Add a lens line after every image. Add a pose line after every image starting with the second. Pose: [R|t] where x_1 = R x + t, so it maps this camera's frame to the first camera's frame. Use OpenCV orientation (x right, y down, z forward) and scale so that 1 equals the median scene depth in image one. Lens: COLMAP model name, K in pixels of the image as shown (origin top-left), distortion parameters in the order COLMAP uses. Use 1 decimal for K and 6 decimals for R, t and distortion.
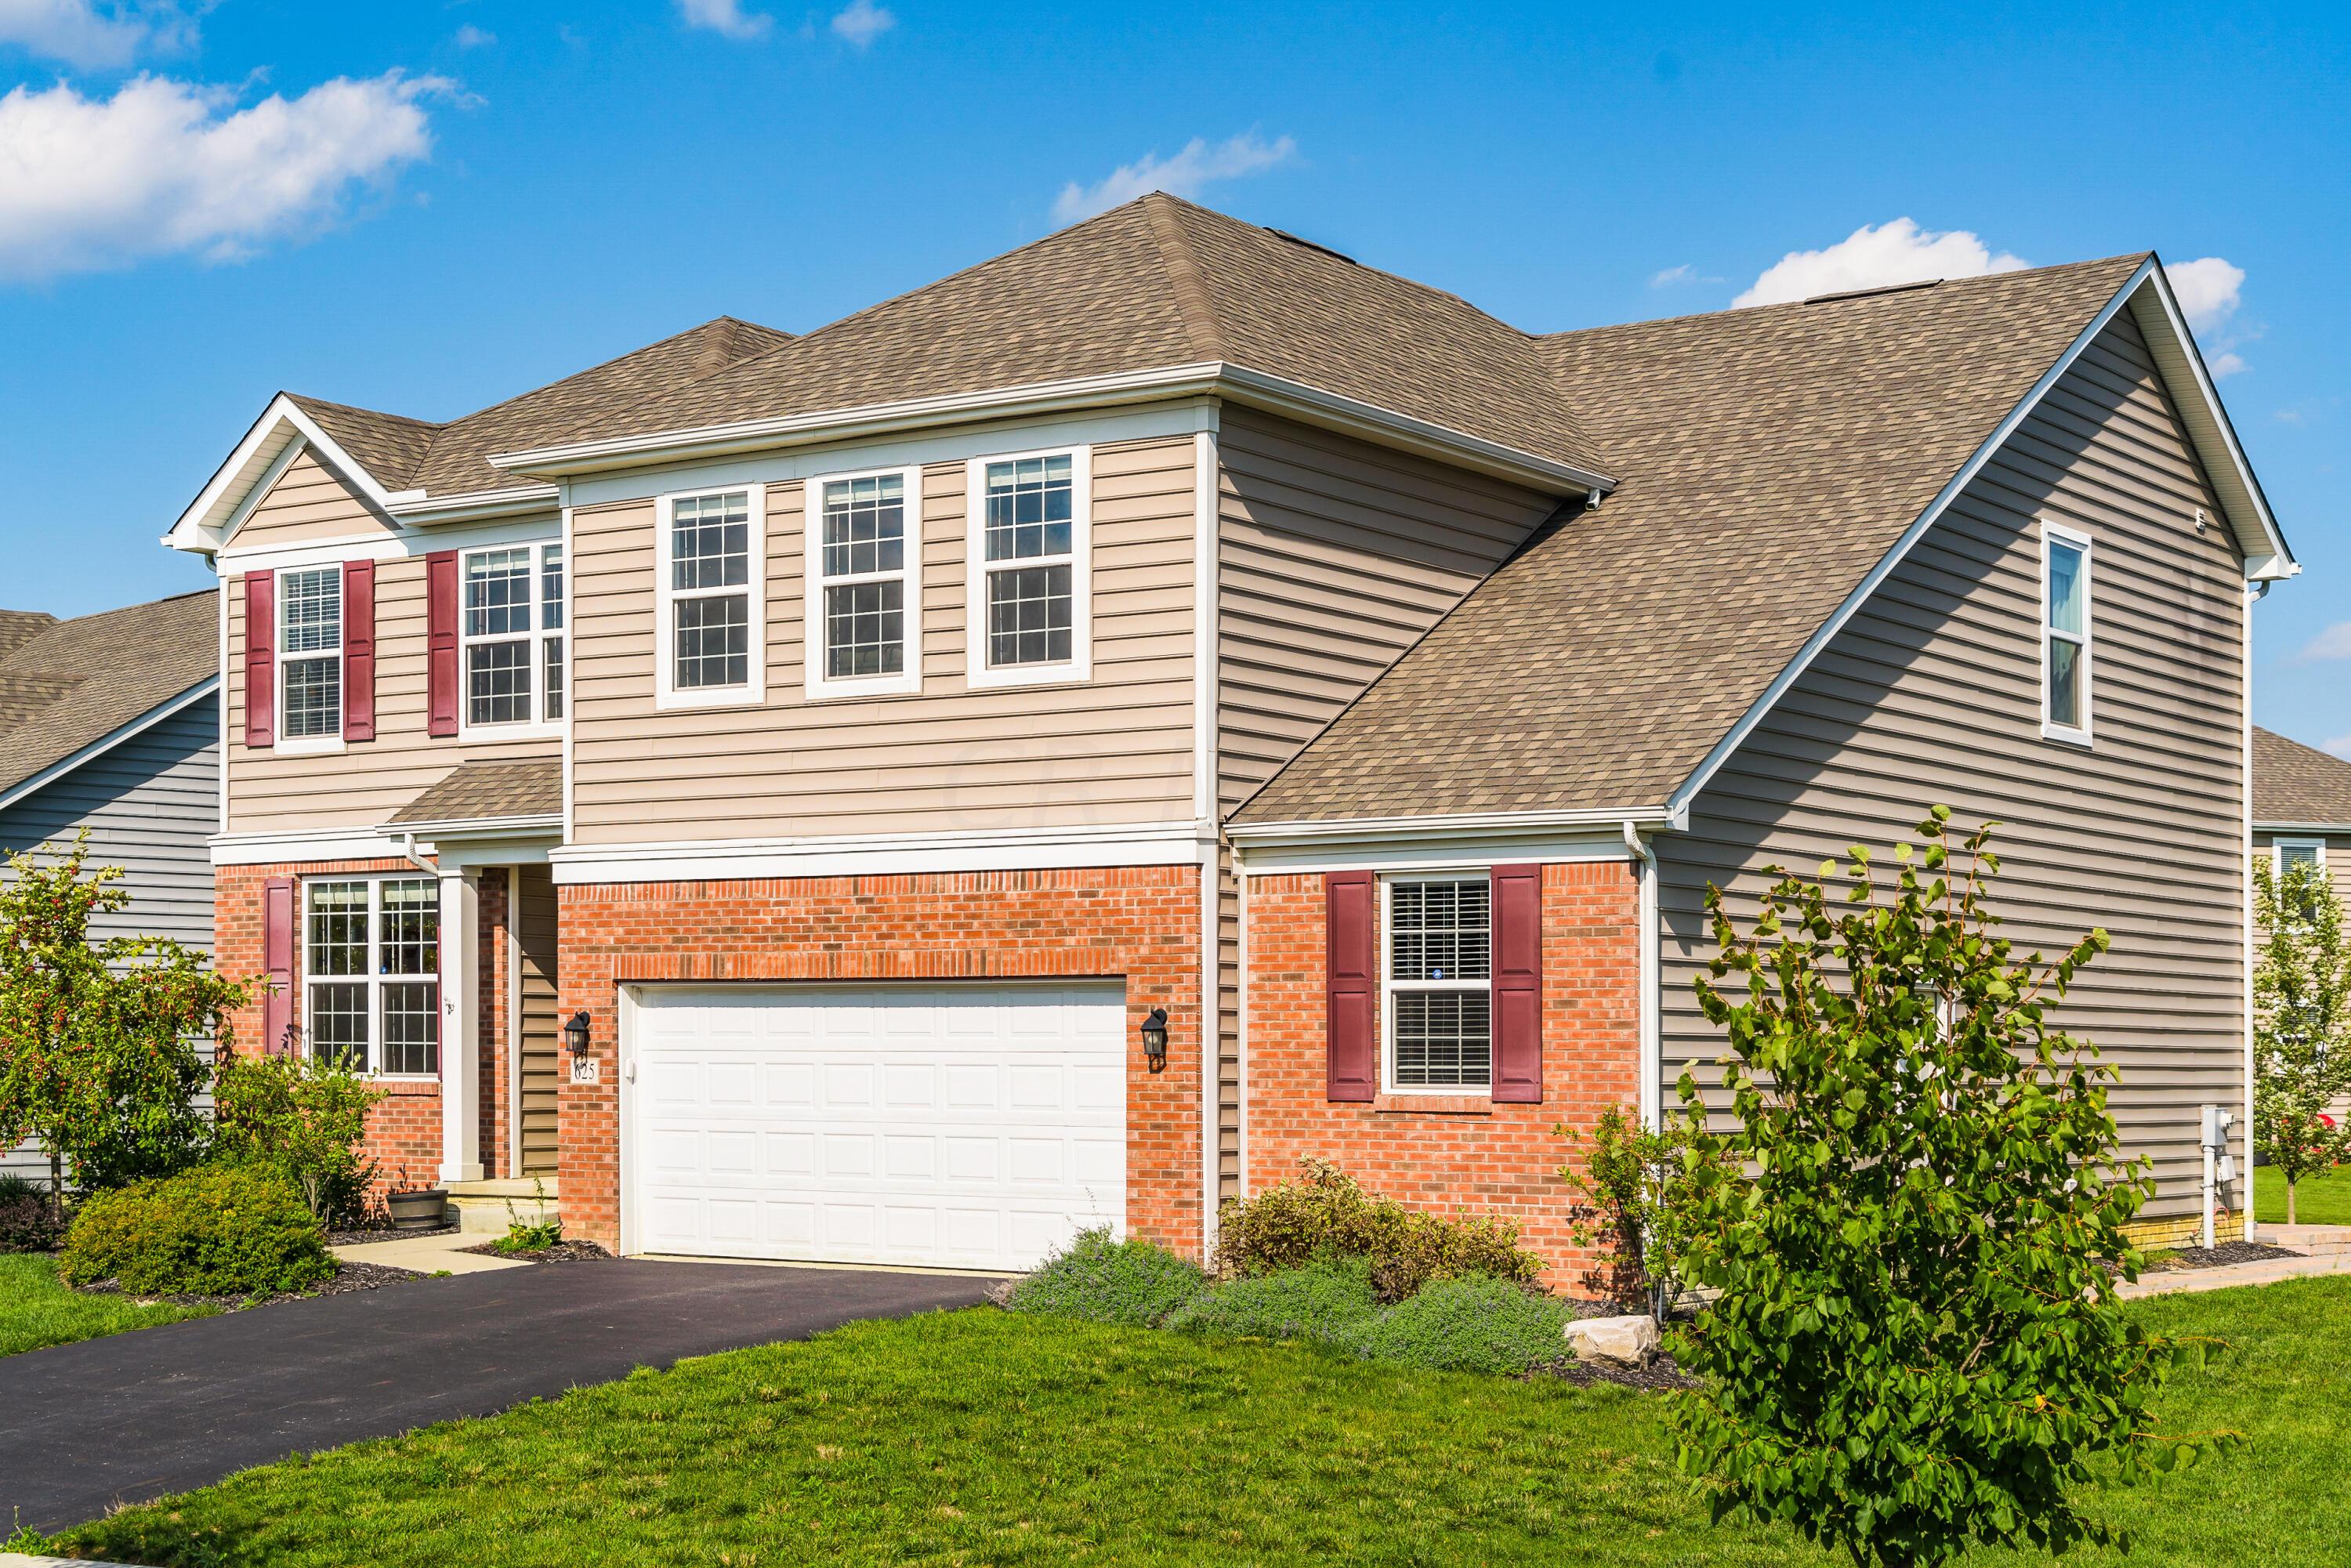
lens RADIAL K [[3330.4, 0, 1199.6], [0, 3330.4, 864.3], [0, 0, 1]] dist [0.079671, 0.000000]
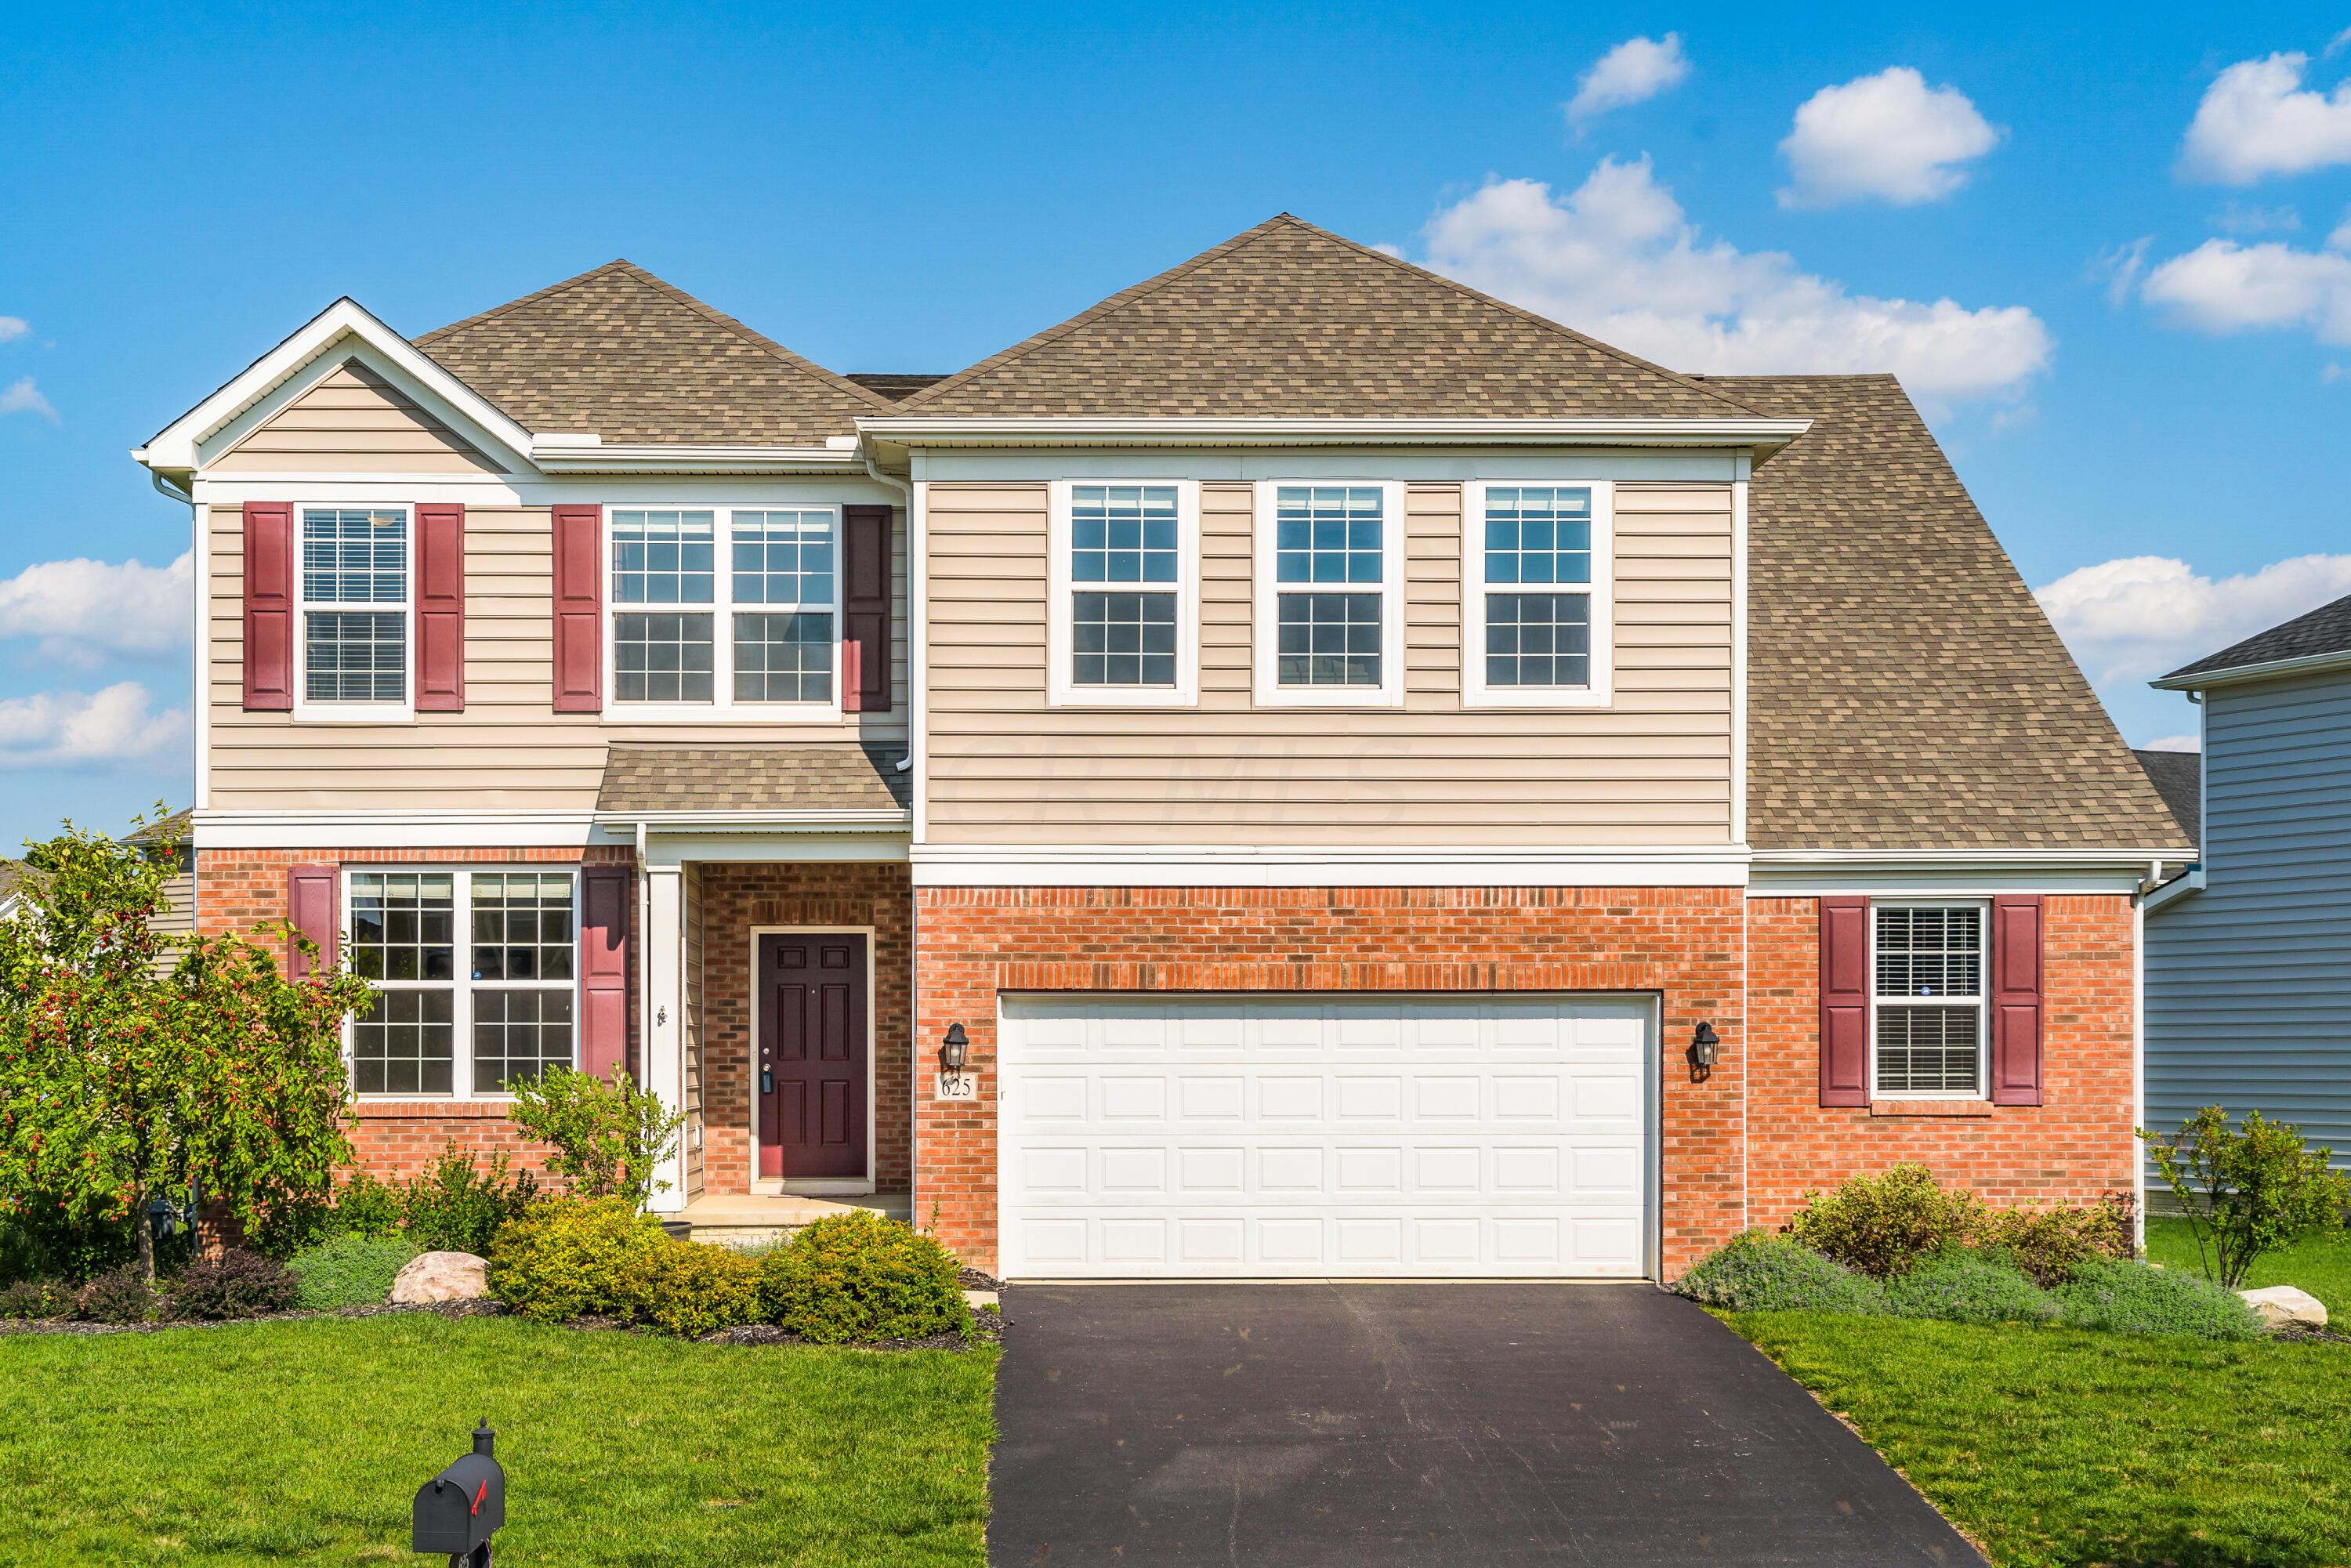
lens RADIAL K [[3311.1, 0, 1132.7], [0, 3311.1, 880.6], [0, 0, 1]] dist [0.084323, 0.000000]
pose [[0.814305, 0.025708, 0.579868, -0.729053], [-0.026589, 0.999622, -0.006979, 0.010049], [-0.579828, -0.009735, 0.814681, 0.231415]]
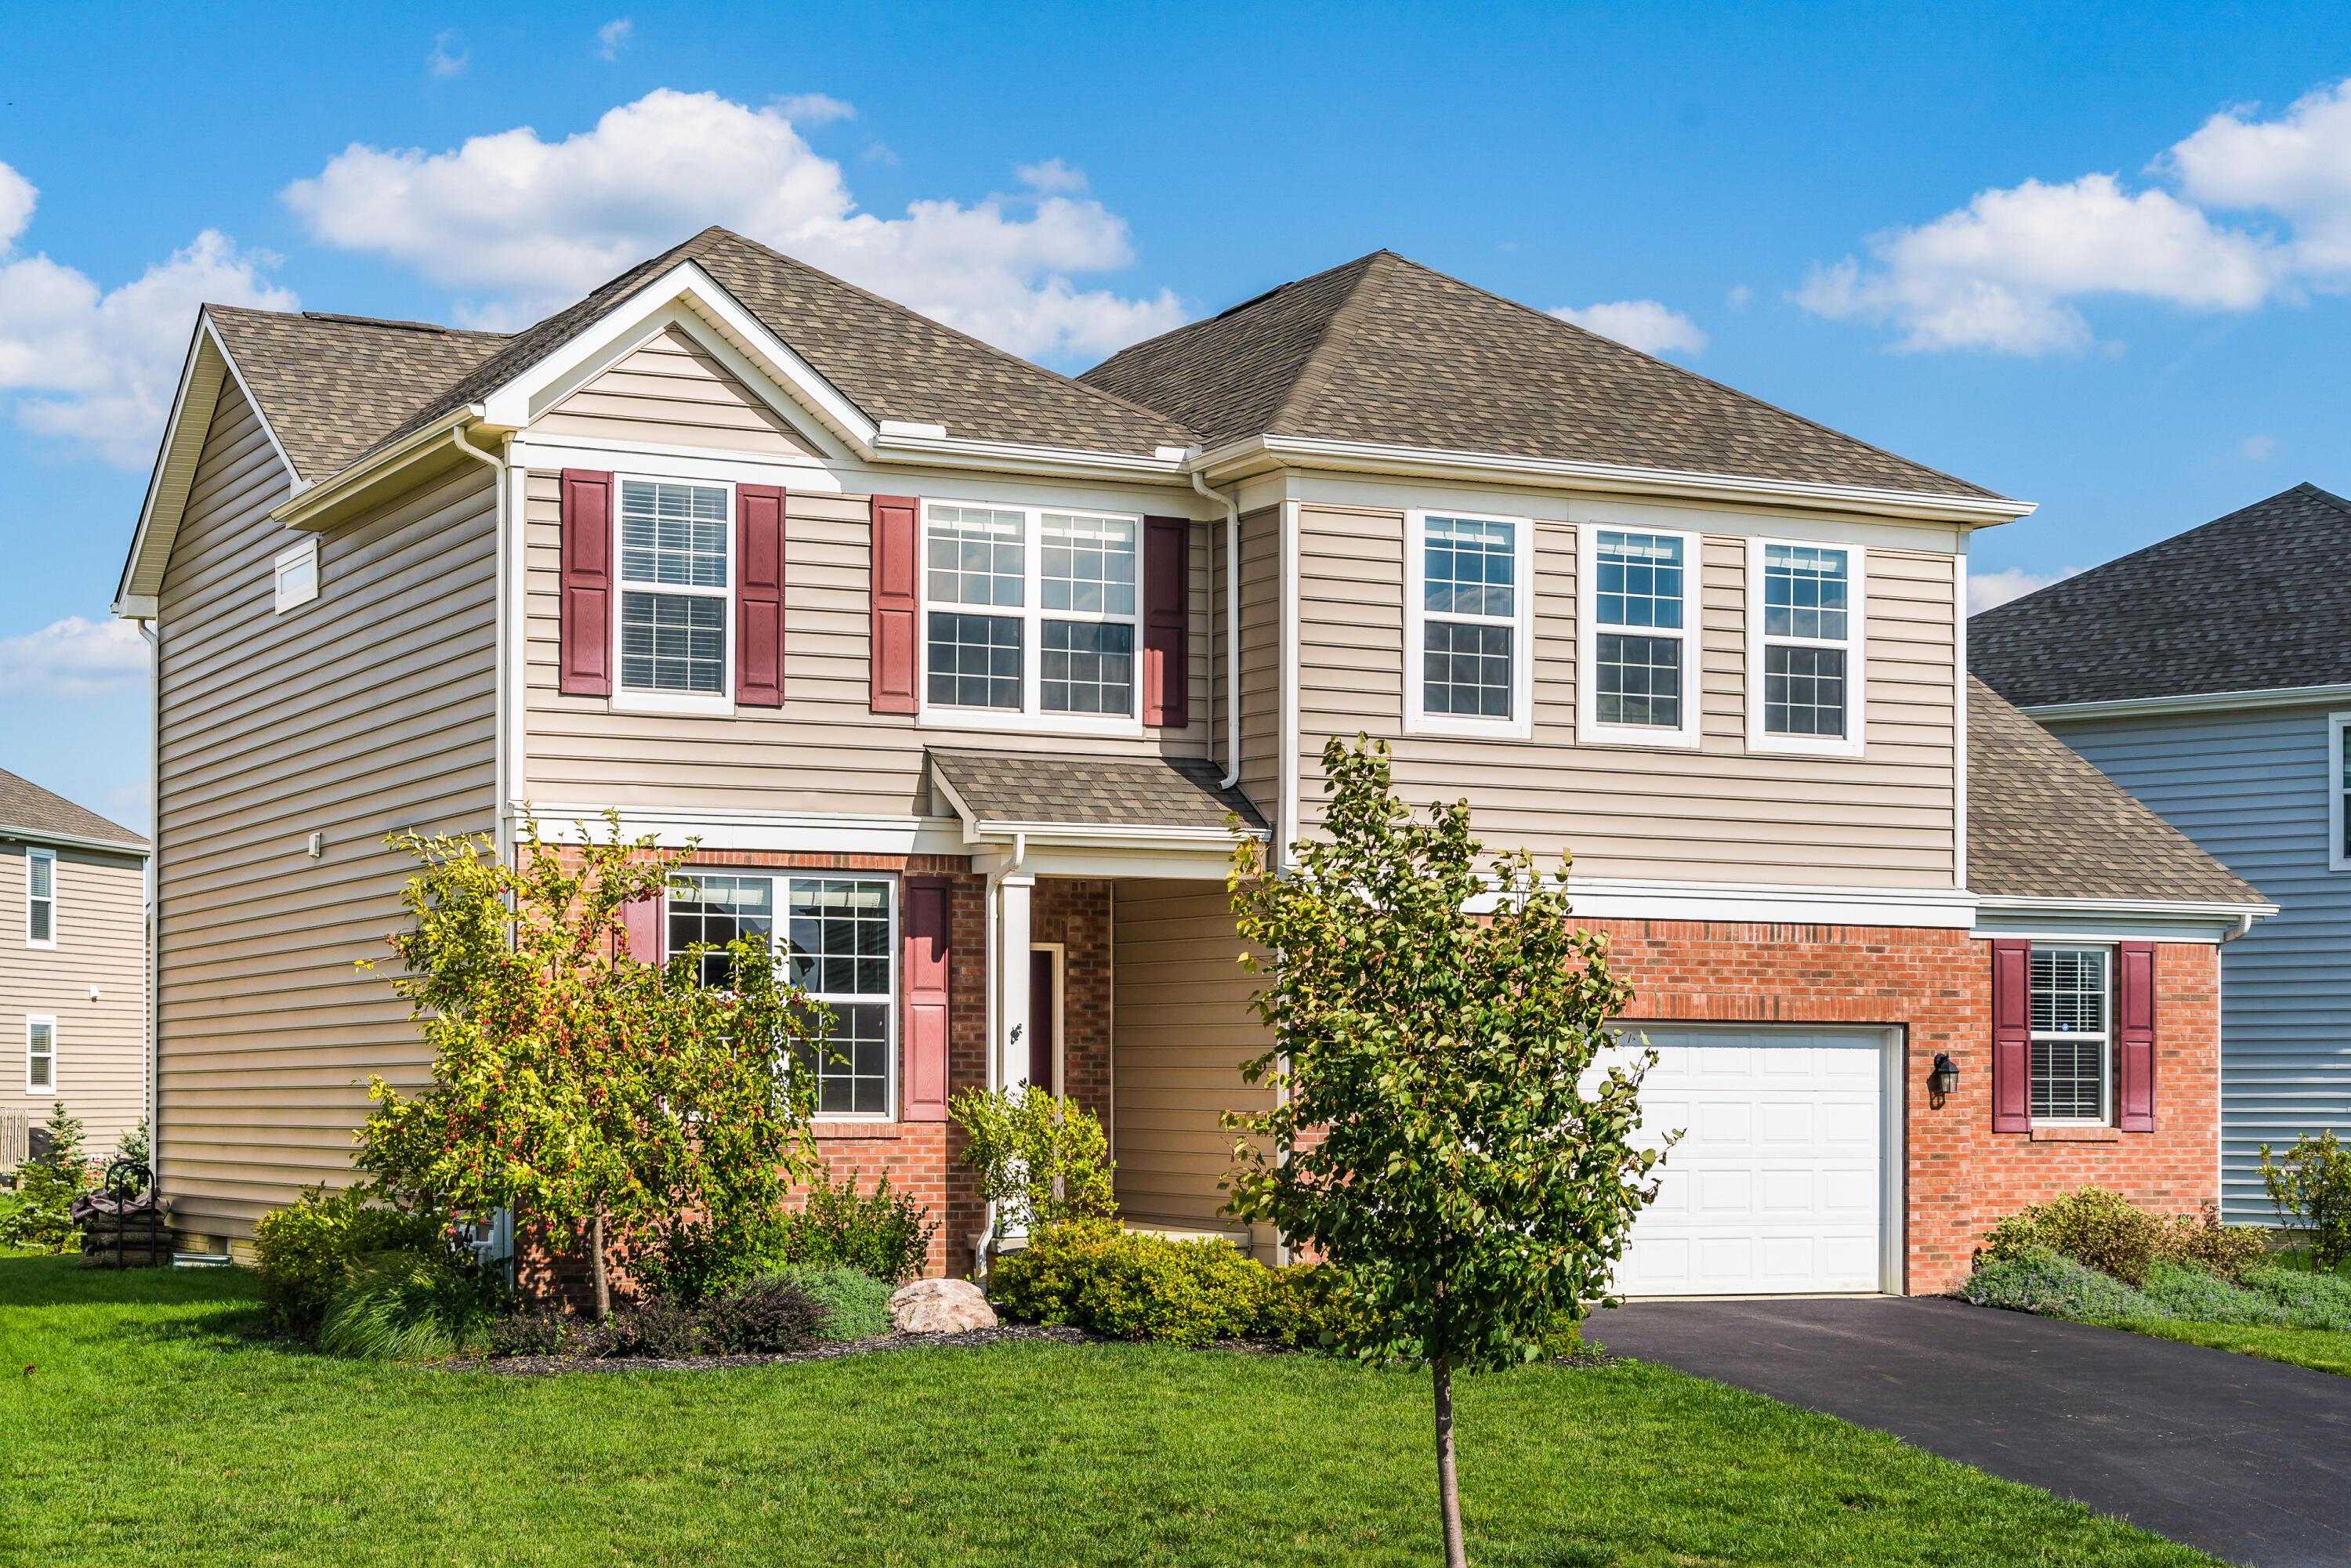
lens RADIAL K [[3815.7, 0, 1167.0], [0, 3815.7, 783.1], [0, 0, 1]] dist [0.066101, 0.000000]
pose [[0.501071, 0.067555, 0.862766, -1.210021], [-0.051142, 0.997518, -0.048404, 0.026395], [-0.863894, -0.019870, 0.503282, 0.537509]]
